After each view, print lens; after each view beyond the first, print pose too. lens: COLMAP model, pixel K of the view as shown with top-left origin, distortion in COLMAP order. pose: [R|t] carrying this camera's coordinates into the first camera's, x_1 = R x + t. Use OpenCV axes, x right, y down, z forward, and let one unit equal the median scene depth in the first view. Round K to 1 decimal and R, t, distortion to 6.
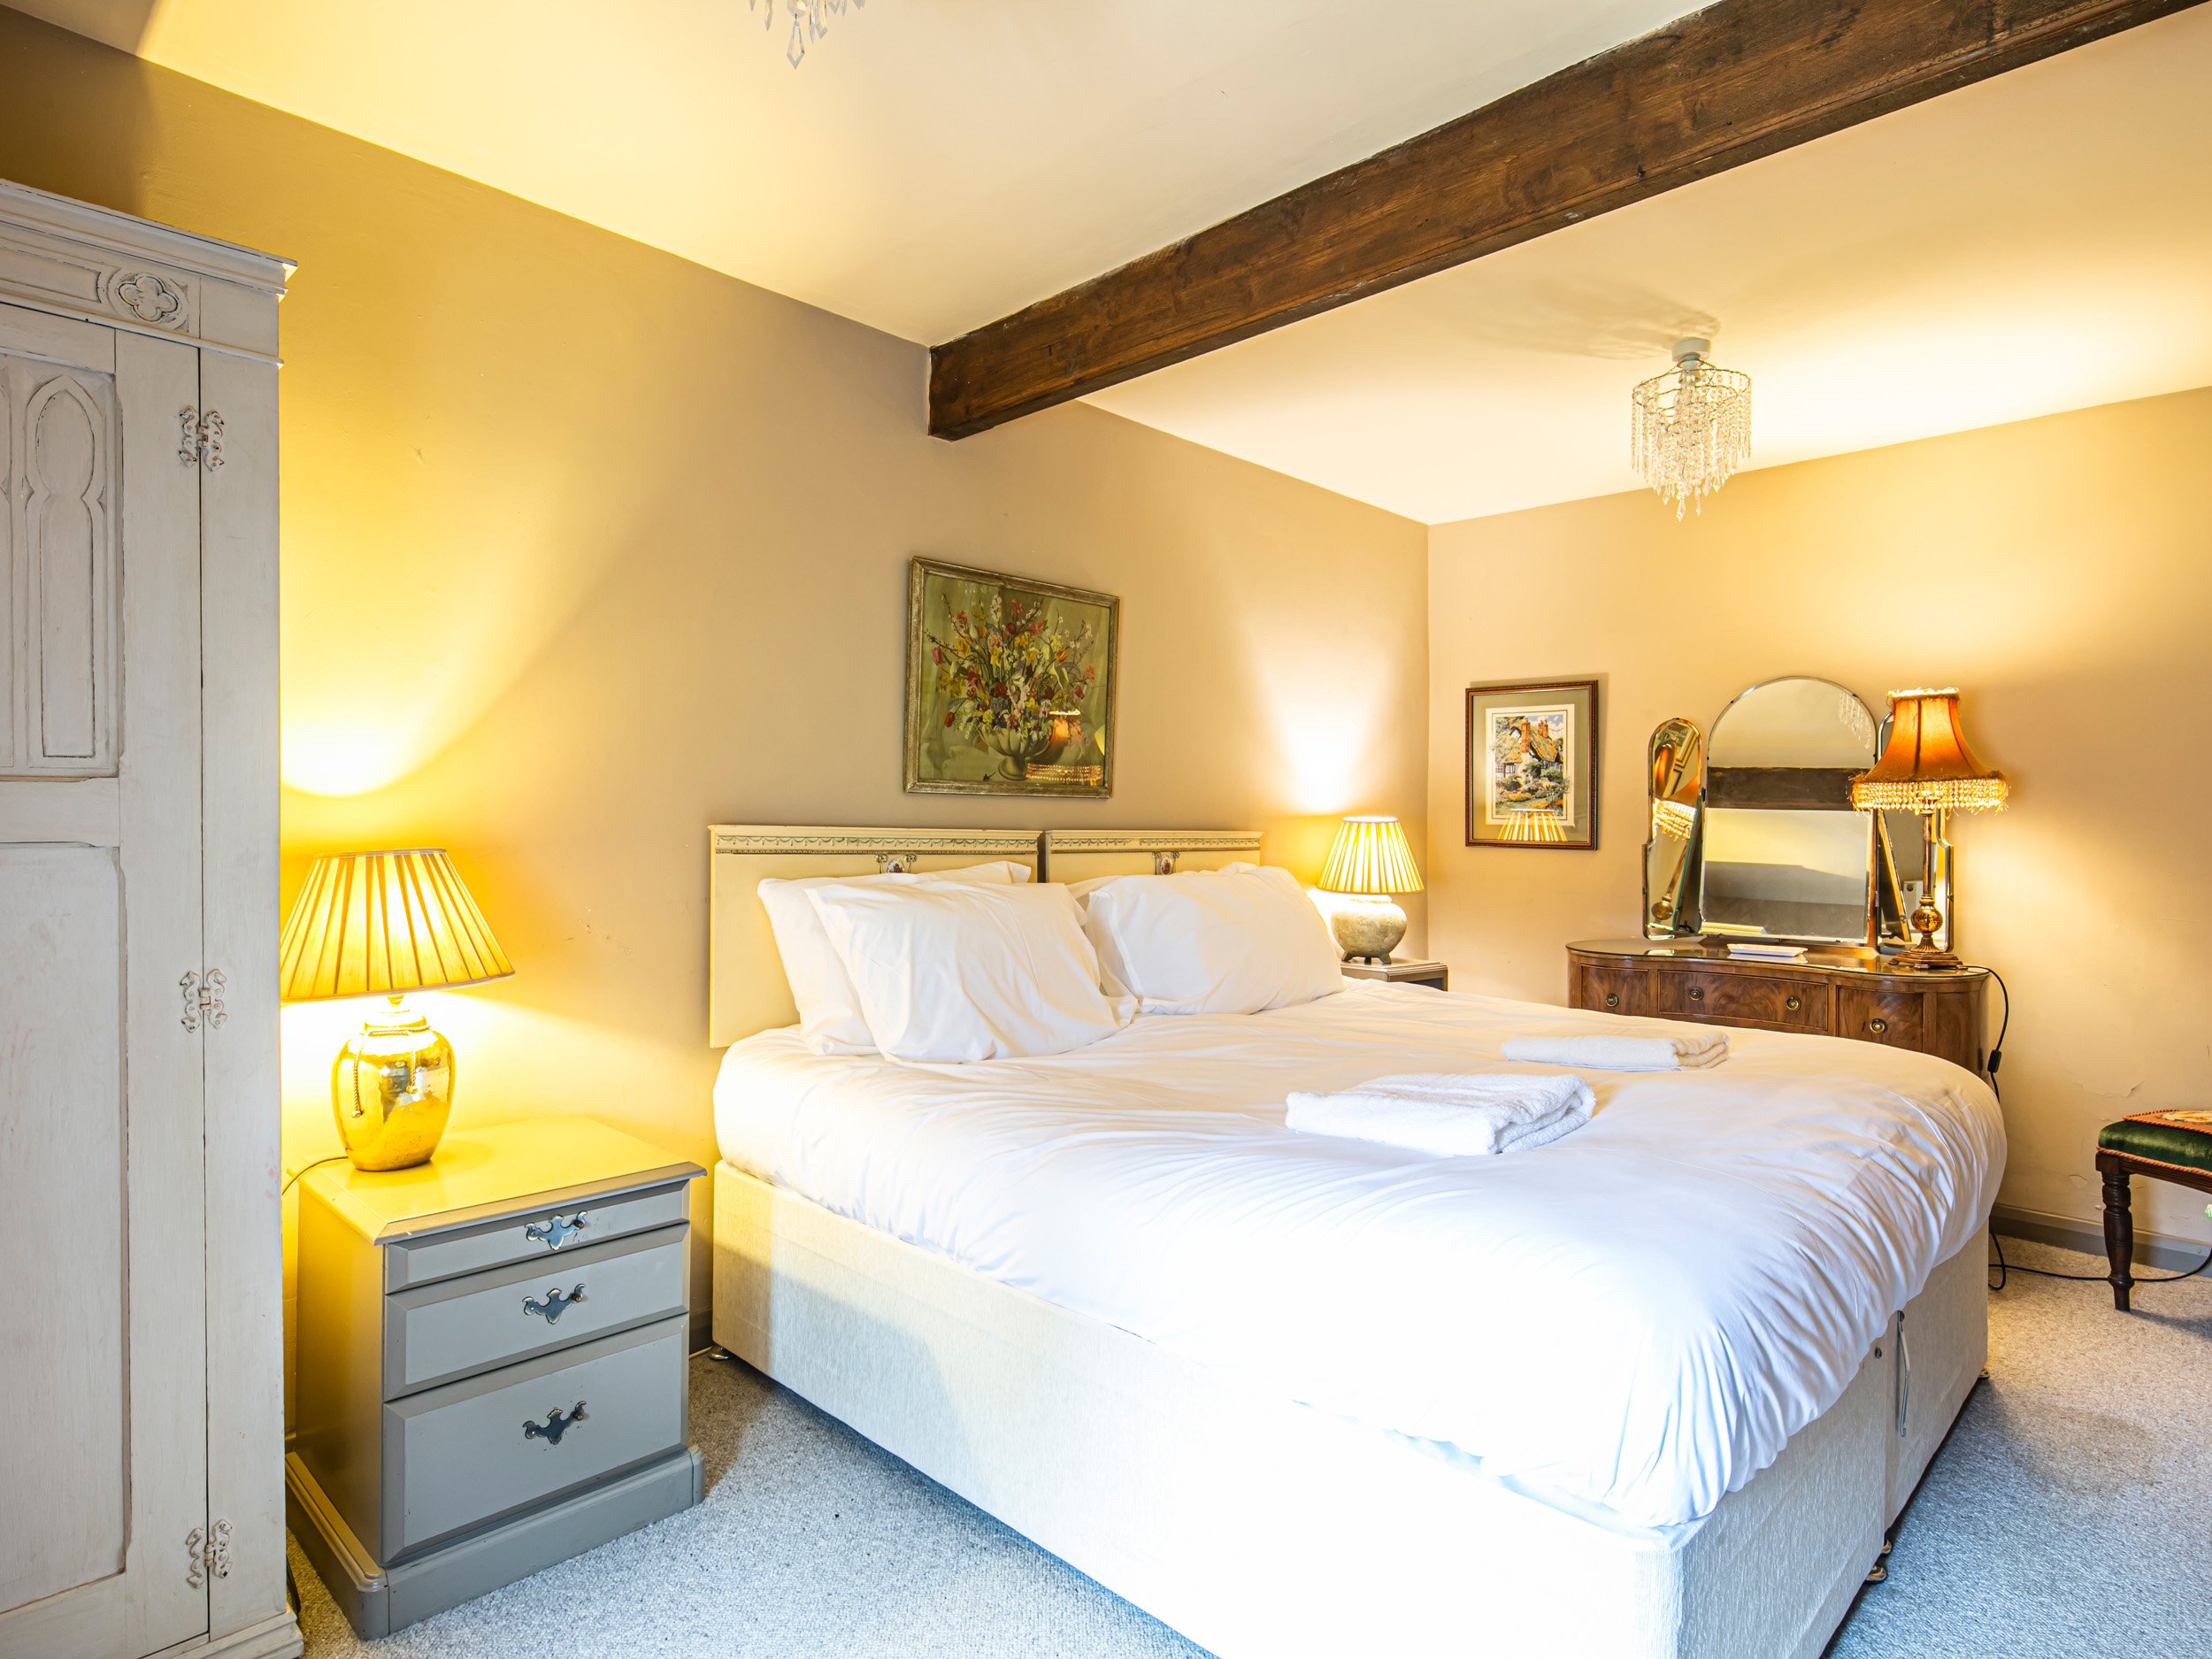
lens RADIAL K [[1210.0, 0, 1106.0], [0, 1210.0, 829.5], [0, 0, 1]] dist [-0.000895, -0.000673]
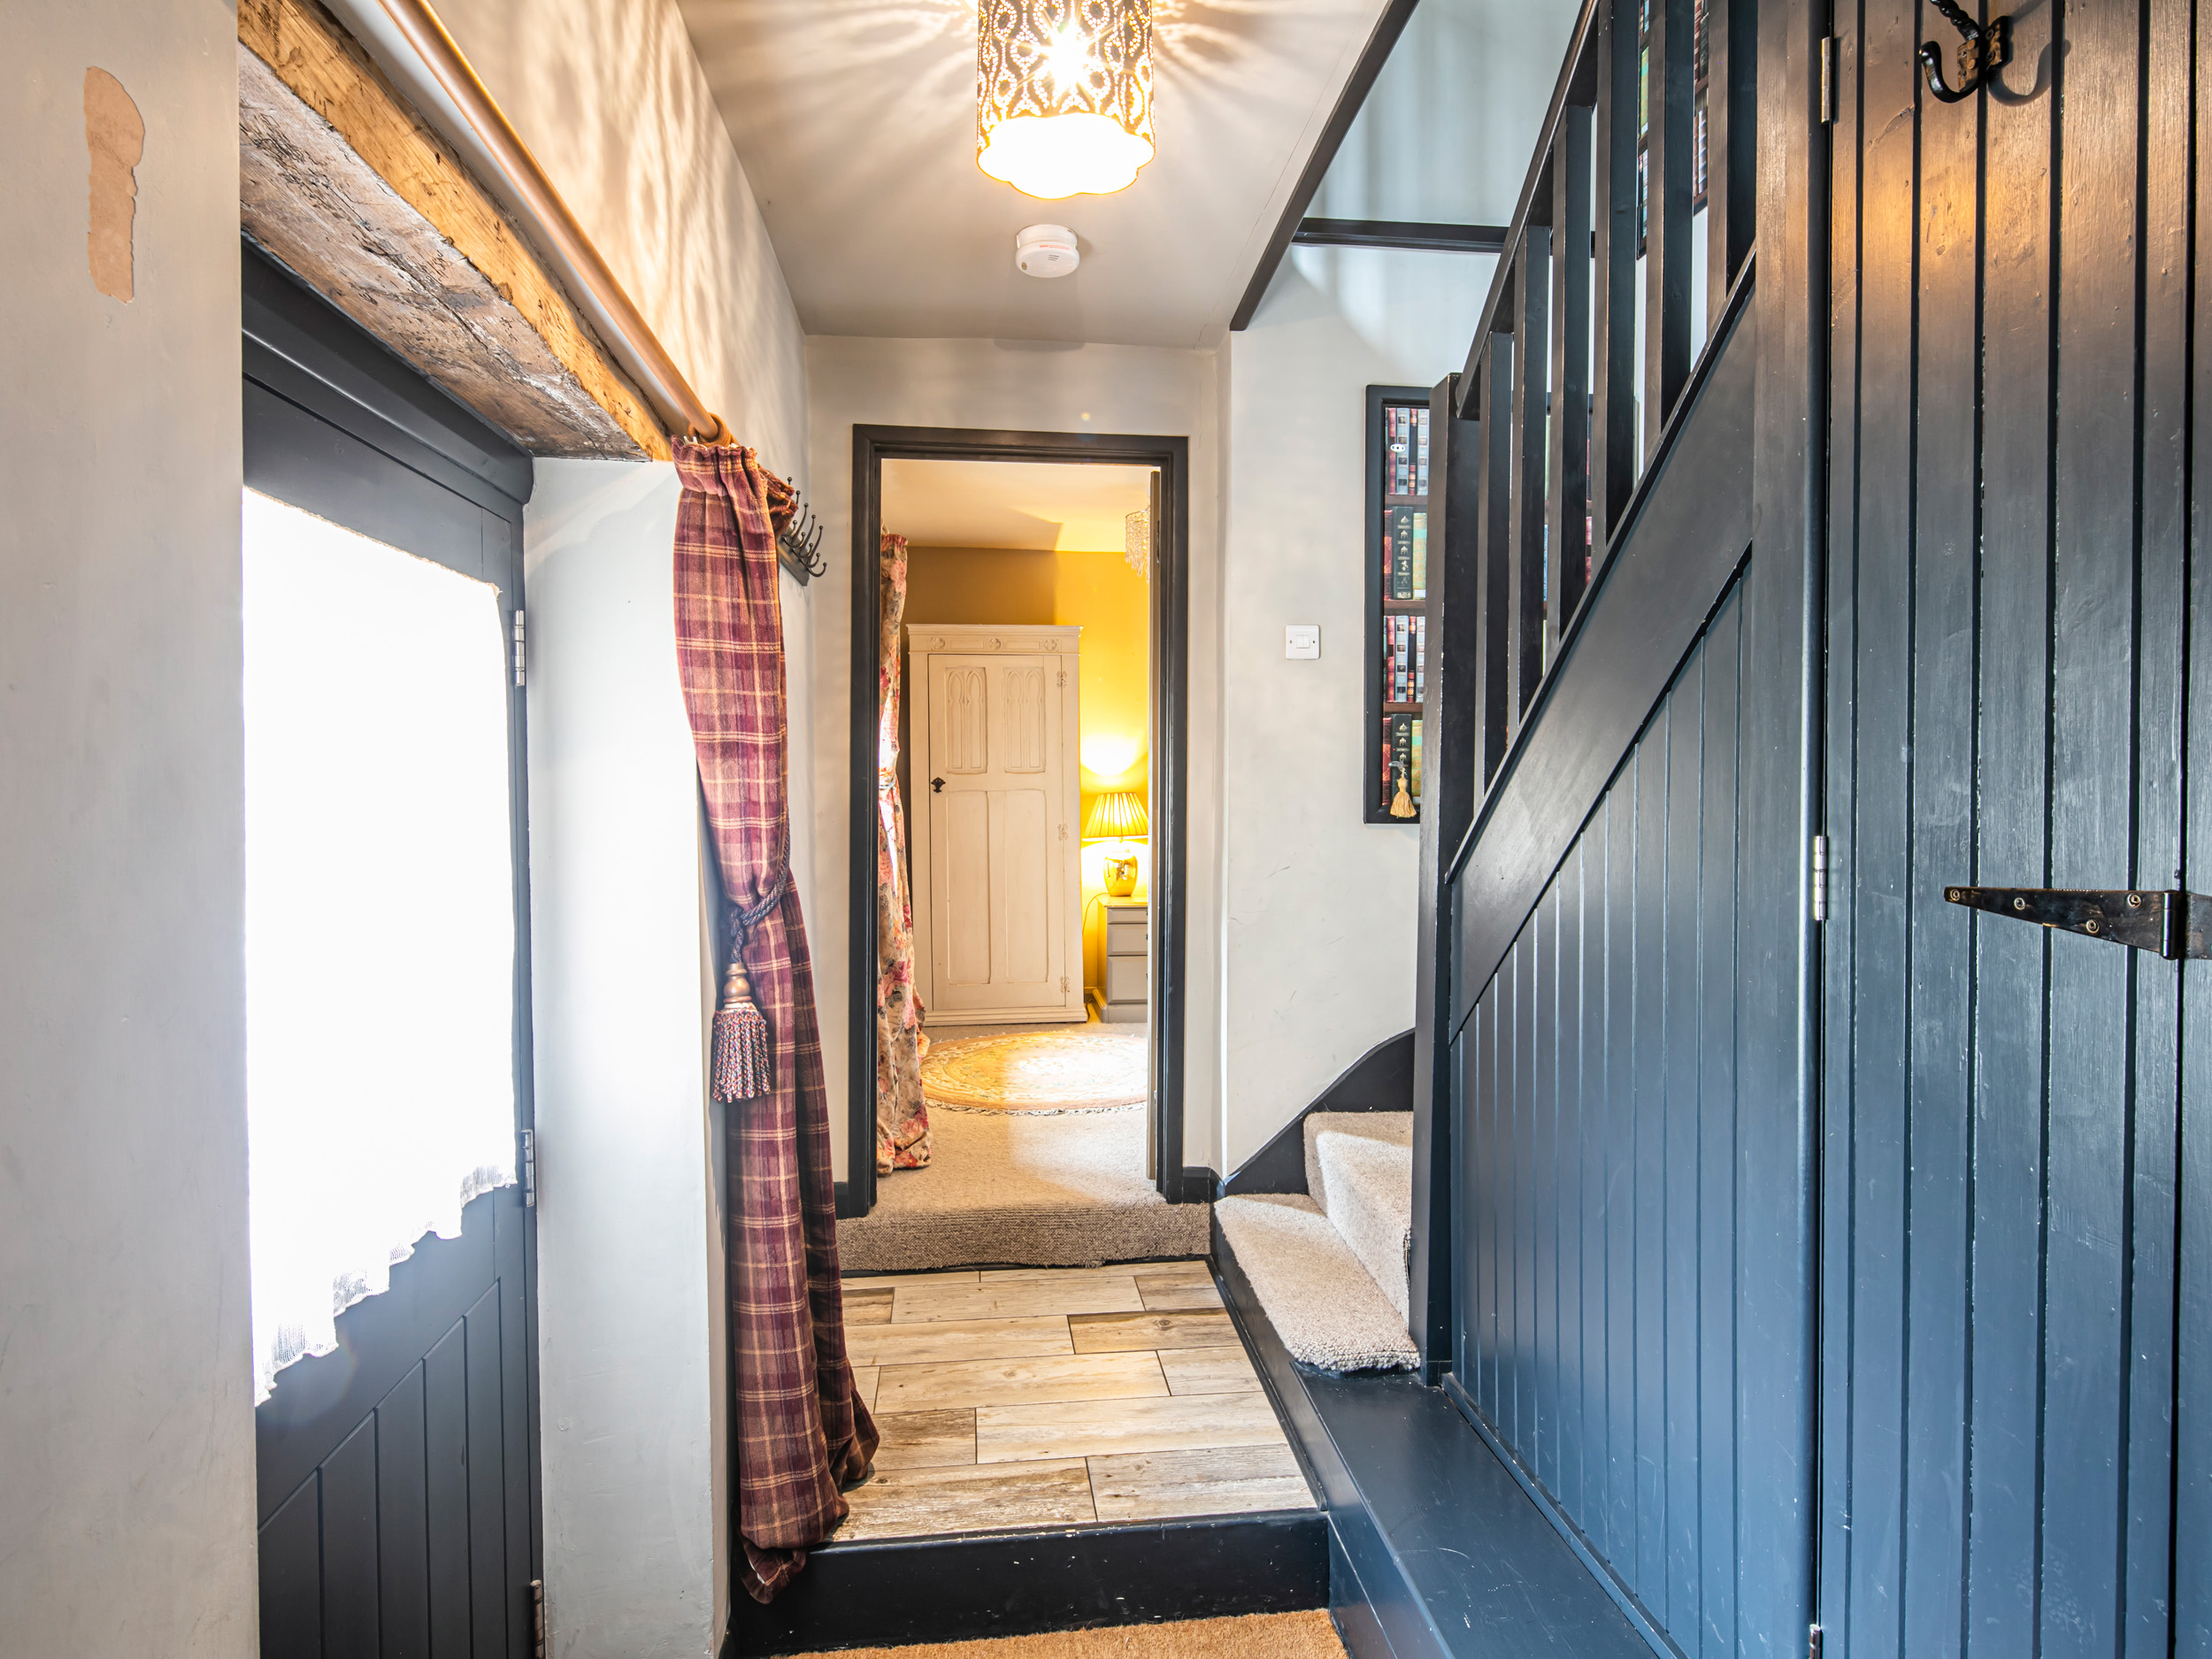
lens RADIAL K [[1210.0, 0, 1106.0], [0, 1210.0, 829.5], [0, 0, 1]] dist [-0.000895, -0.000673]
pose [[0.785628, 0.010458, -0.618610, 1.608682], [0.003279, 0.999773, 0.021066, 0.056120], [0.618690, -0.018578, 0.785416, -1.783925]]
